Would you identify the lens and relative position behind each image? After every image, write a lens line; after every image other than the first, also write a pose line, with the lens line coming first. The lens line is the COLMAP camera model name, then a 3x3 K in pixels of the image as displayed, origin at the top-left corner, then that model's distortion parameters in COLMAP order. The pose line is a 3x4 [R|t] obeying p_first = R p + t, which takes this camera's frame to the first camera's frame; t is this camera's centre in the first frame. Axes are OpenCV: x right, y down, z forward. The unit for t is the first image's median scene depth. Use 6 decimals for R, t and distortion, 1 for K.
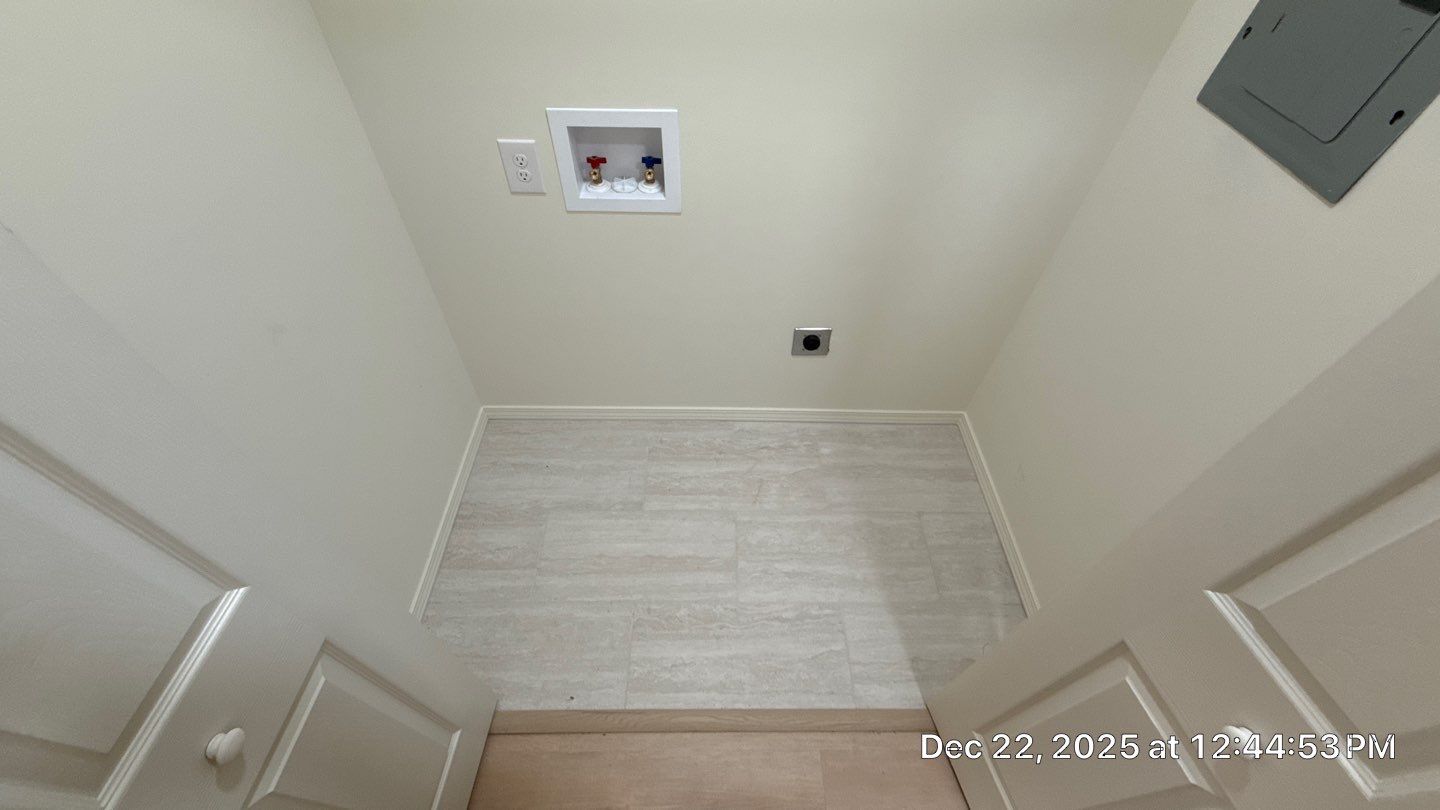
lens RADIAL K [[569.9, 0, 720.0], [0, 569.9, 405.0], [0, 0, 1]] dist [-0.001022, -0.000158]
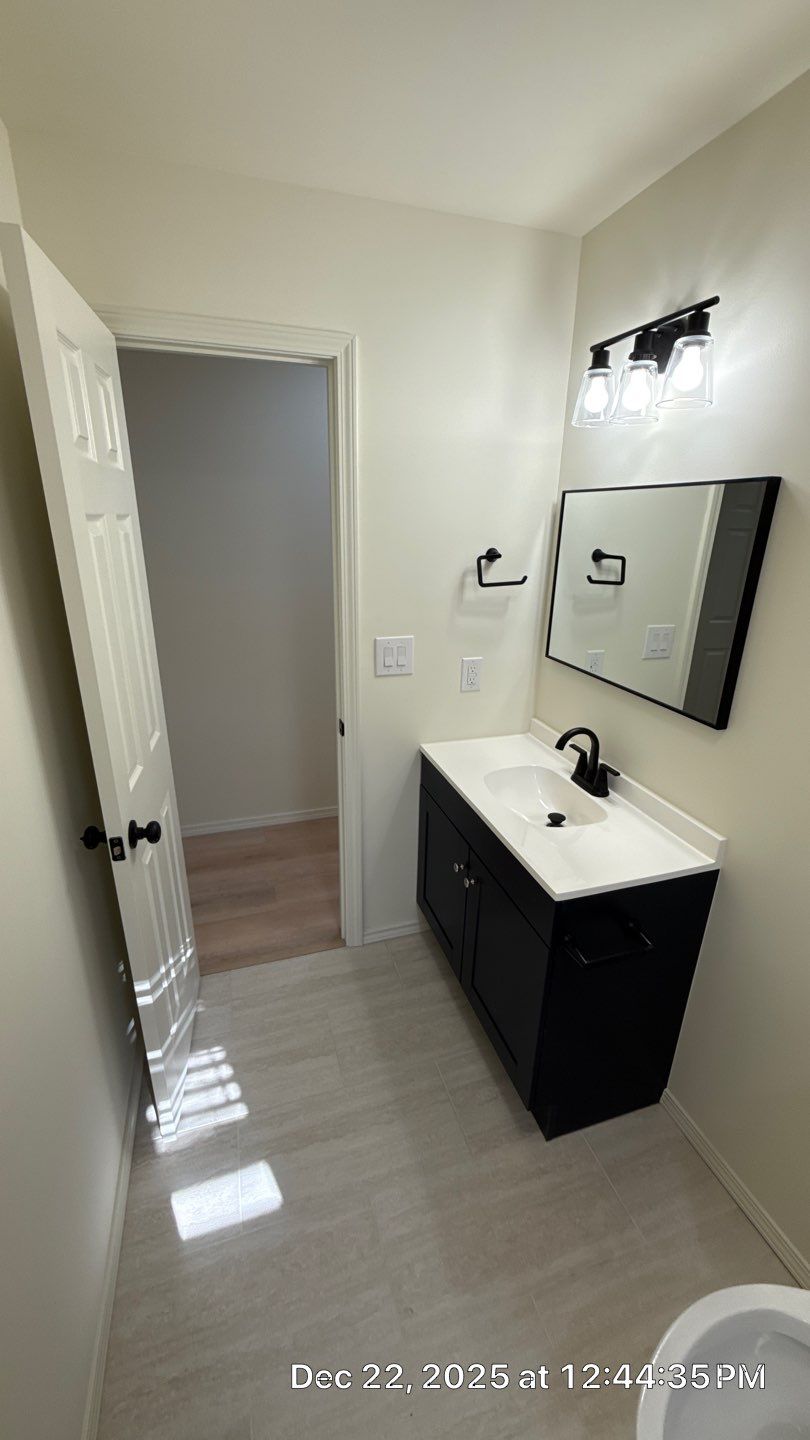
lens RADIAL K [[569.9, 0, 405.0], [0, 569.9, 720.0], [0, 0, 1]] dist [-0.001022, -0.000158]
pose [[-0.957369, 0.086276, -0.275683, -0.030836], [-0.227141, 0.364792, 0.902958, -0.826957], [0.178471, 0.927083, -0.329644, 0.703091]]
